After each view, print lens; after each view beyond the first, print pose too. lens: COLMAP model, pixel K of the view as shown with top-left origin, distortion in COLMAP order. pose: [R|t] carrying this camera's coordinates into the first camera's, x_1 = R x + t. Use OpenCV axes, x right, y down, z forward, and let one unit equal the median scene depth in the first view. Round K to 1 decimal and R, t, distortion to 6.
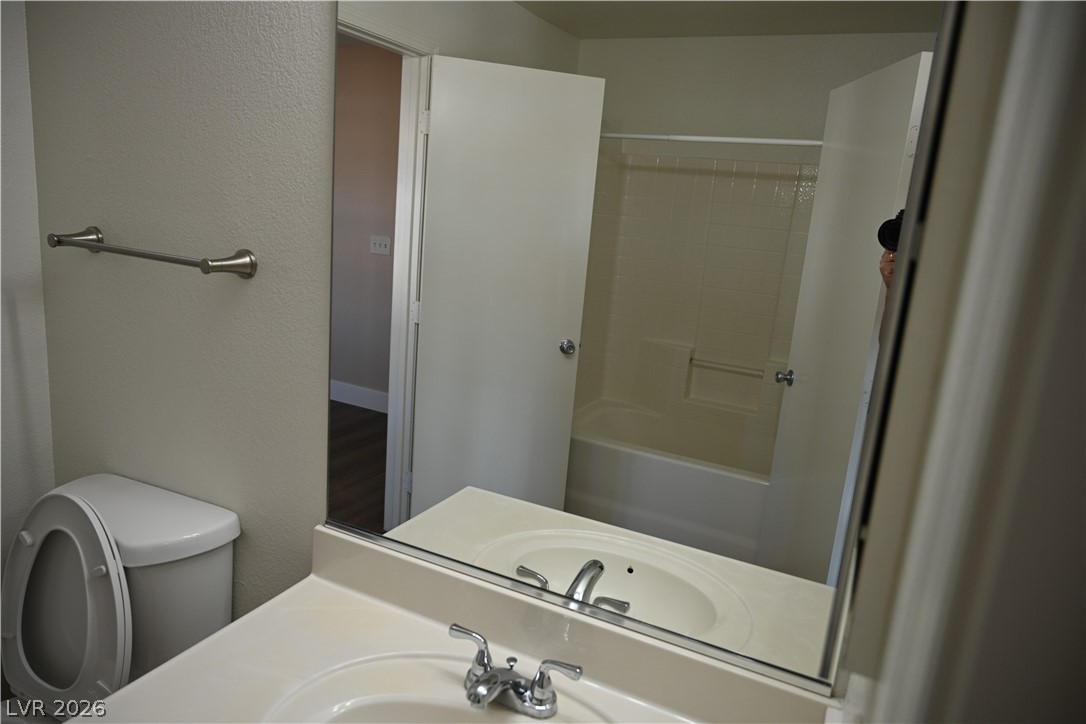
lens RADIAL K [[733.4, 0, 542.7], [0, 733.4, 361.8], [0, 0, 1]] dist [-0.001990, -0.000340]
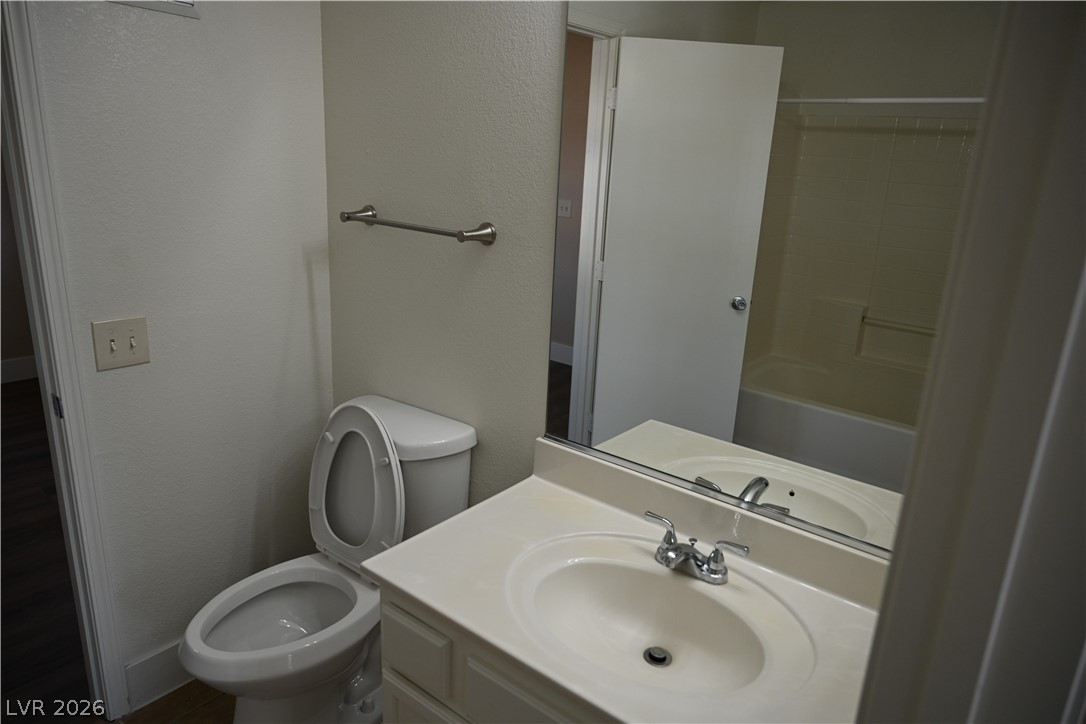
lens RADIAL K [[733.4, 0, 543.2], [0, 733.4, 358.0], [0, 0, 1]] dist [-0.001990, -0.000340]
pose [[0.975476, 0.026891, -0.218458, -0.018207], [-0.015621, 0.998464, 0.053152, 0.013113], [0.219551, -0.048436, 0.974398, -0.219375]]
